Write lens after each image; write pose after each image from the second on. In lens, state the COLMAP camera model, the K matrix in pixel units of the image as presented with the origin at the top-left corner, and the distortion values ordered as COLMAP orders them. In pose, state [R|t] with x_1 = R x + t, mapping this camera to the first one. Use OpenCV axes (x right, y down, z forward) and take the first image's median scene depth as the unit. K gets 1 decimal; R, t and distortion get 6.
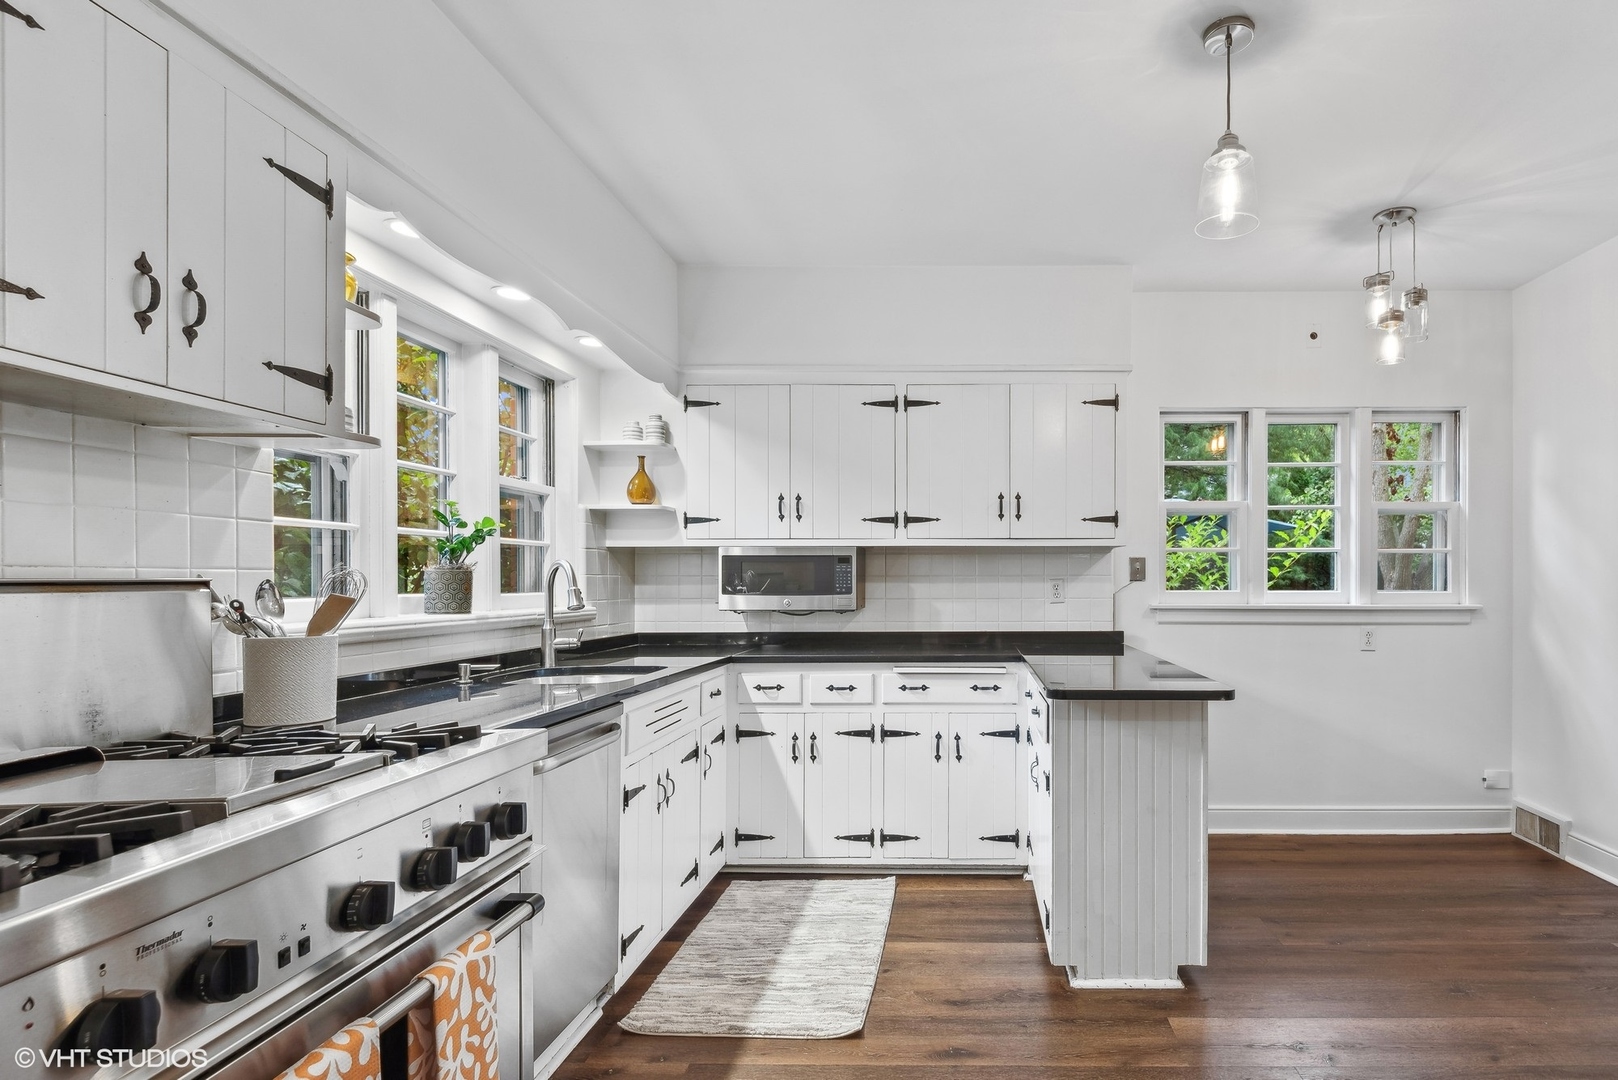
lens RADIAL K [[806.5, 0, 928.9], [0, 806.5, 579.7], [0, 0, 1]] dist [0.022093, -0.003005]
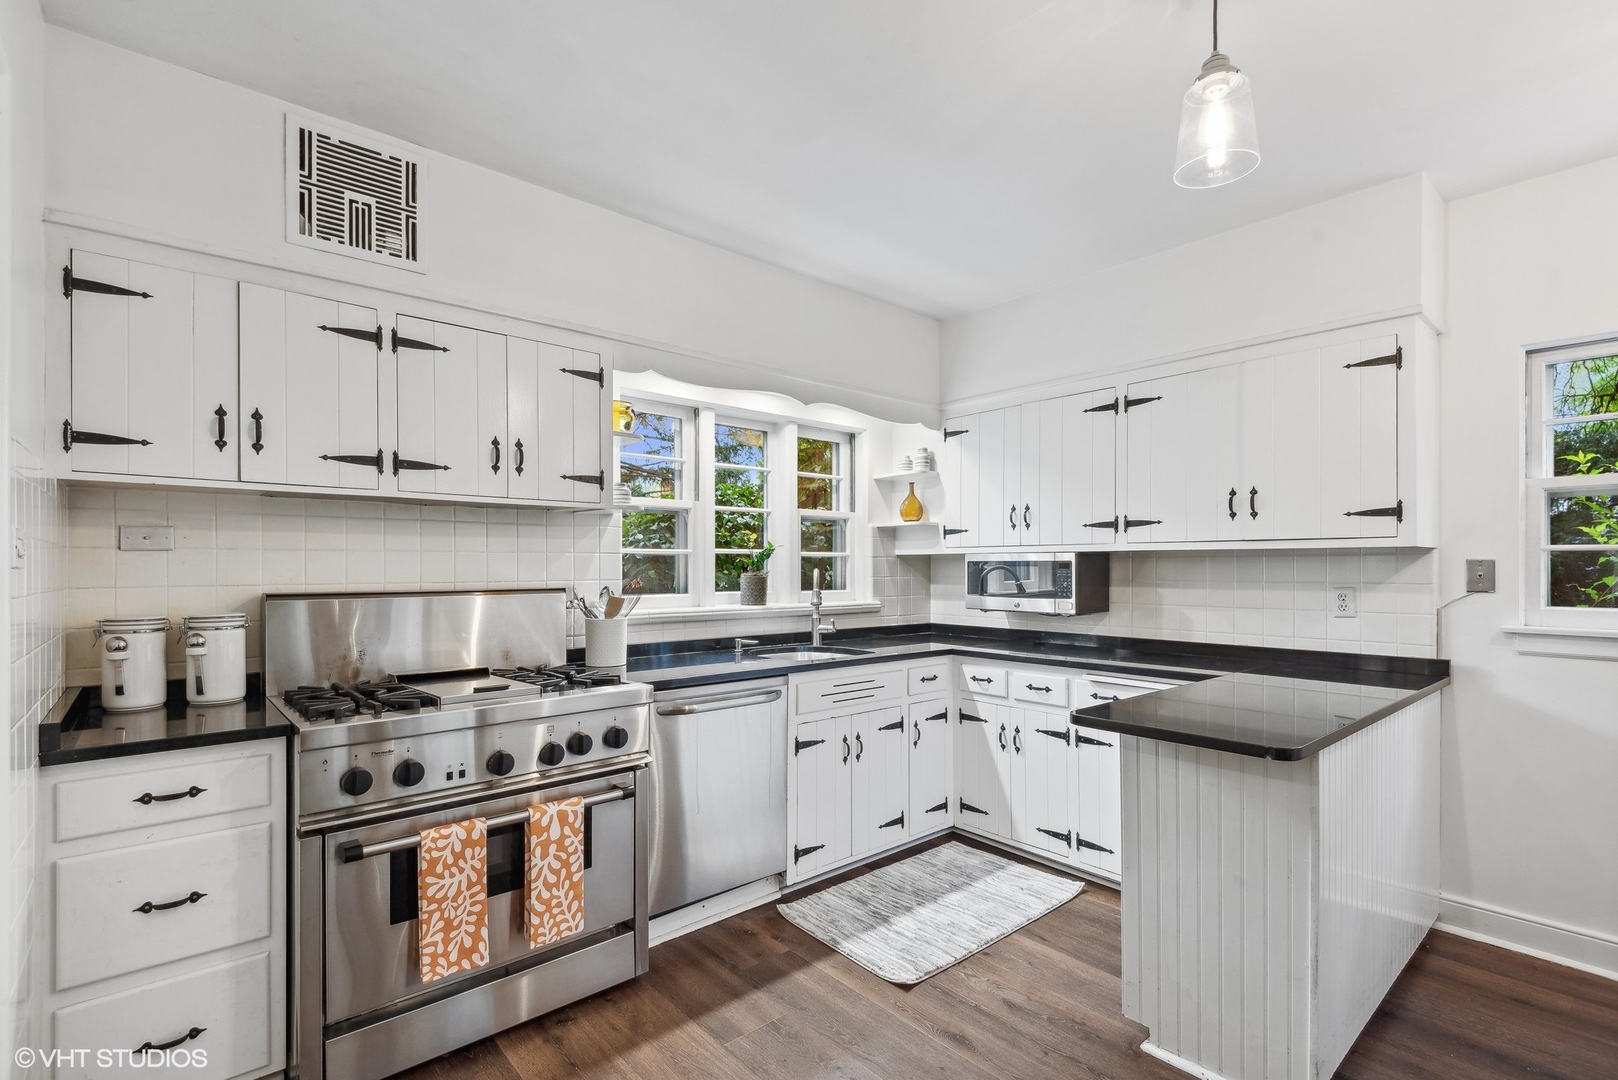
lens RADIAL K [[738.1, 0, 815.3], [0, 738.1, 566.1], [0, 0, 1]] dist [0.021842, -0.011244]
pose [[0.670421, 0.000569, -0.741980, 0.412616], [0.001131, 0.999998, 0.001789, -0.027565], [0.741980, -0.002038, 0.670419, 0.132994]]
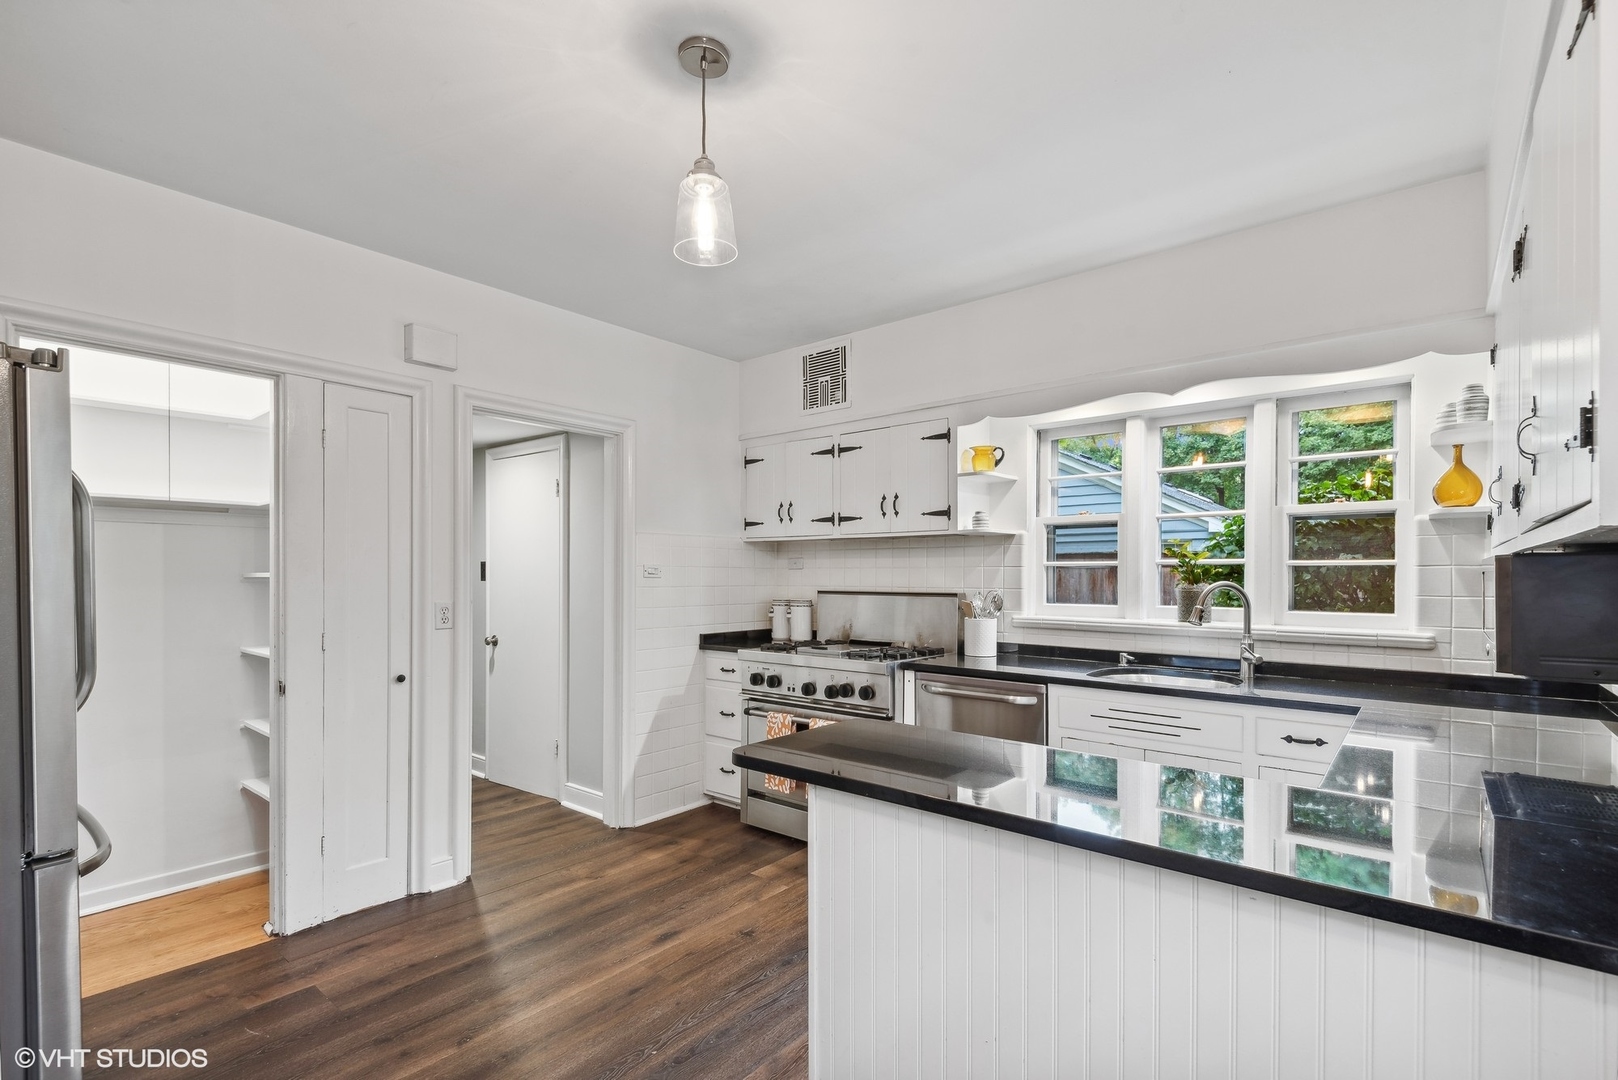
lens RADIAL K [[738.1, 0, 827.6], [0, 738.1, 577.4], [0, 0, 1]] dist [0.021842, -0.011244]
pose [[-0.611354, -0.003100, -0.791351, 0.610606], [-0.003254, 0.999994, -0.001404, -0.024197], [0.791351, 0.001717, -0.611360, 1.018848]]
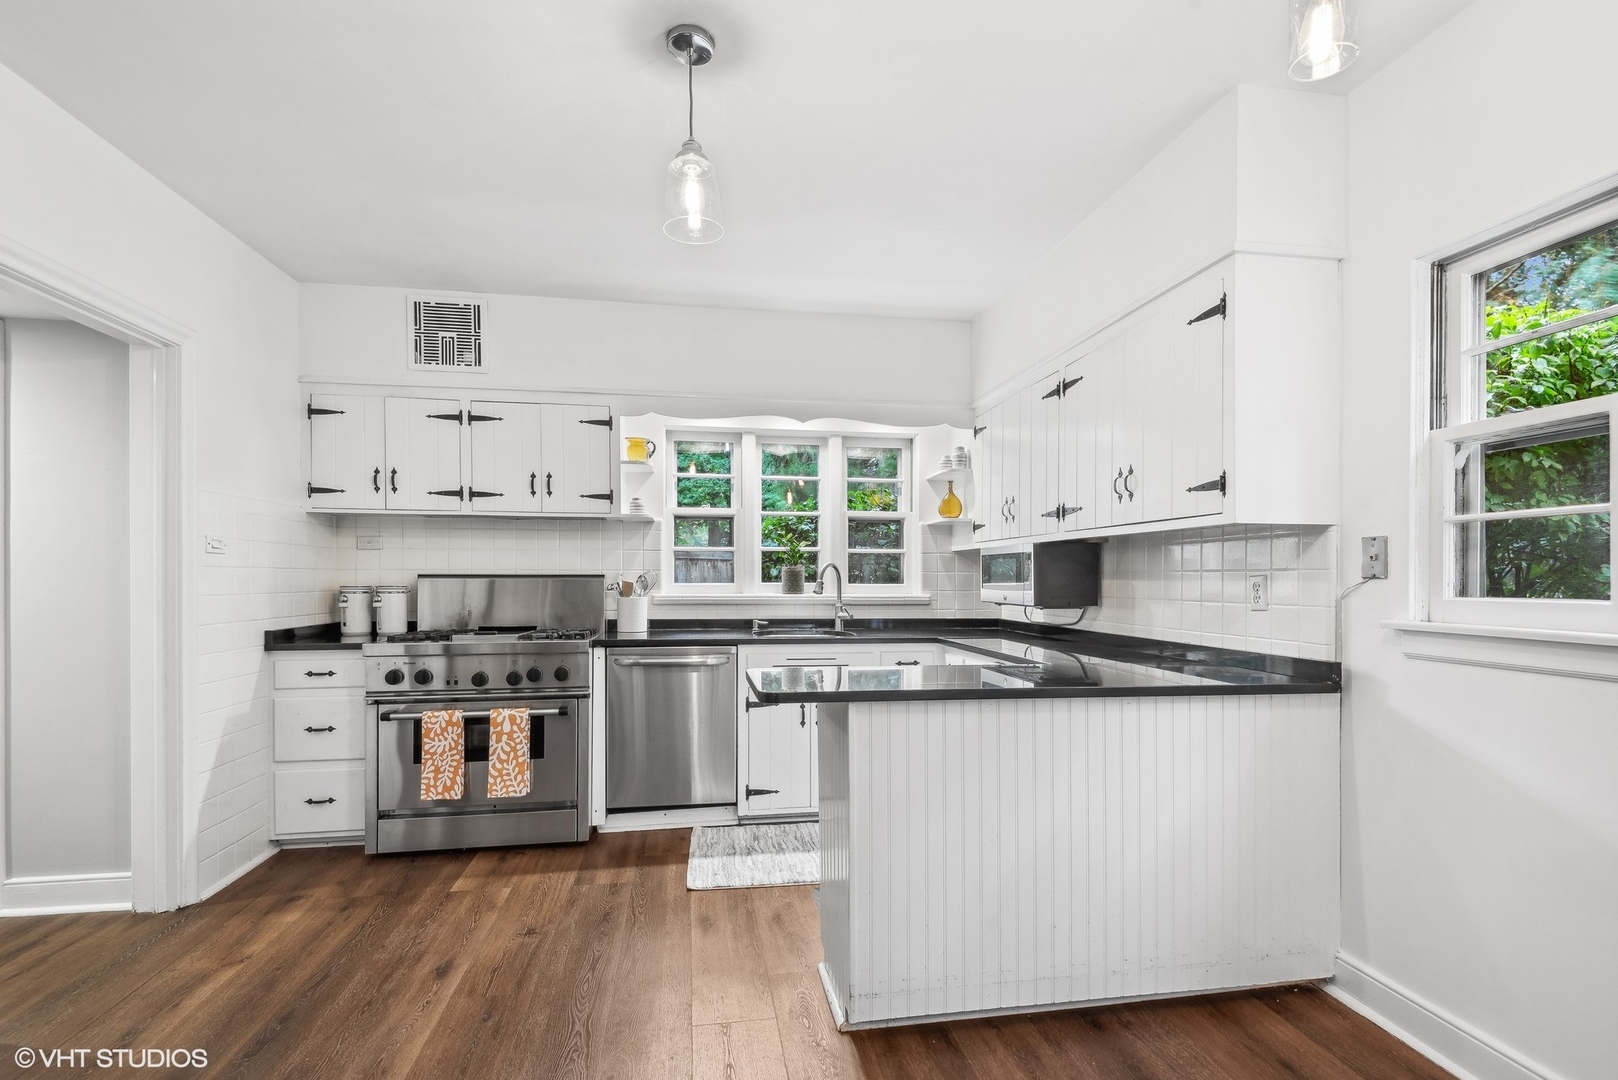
lens RADIAL K [[738.1, 0, 827.0], [0, 738.1, 579.4], [0, 0, 1]] dist [0.021842, -0.011244]
pose [[0.188345, 0.006107, -0.982084, 0.823455], [-0.000160, 0.999981, 0.006187, -0.001529], [0.982103, -0.001008, 0.188343, 0.612436]]
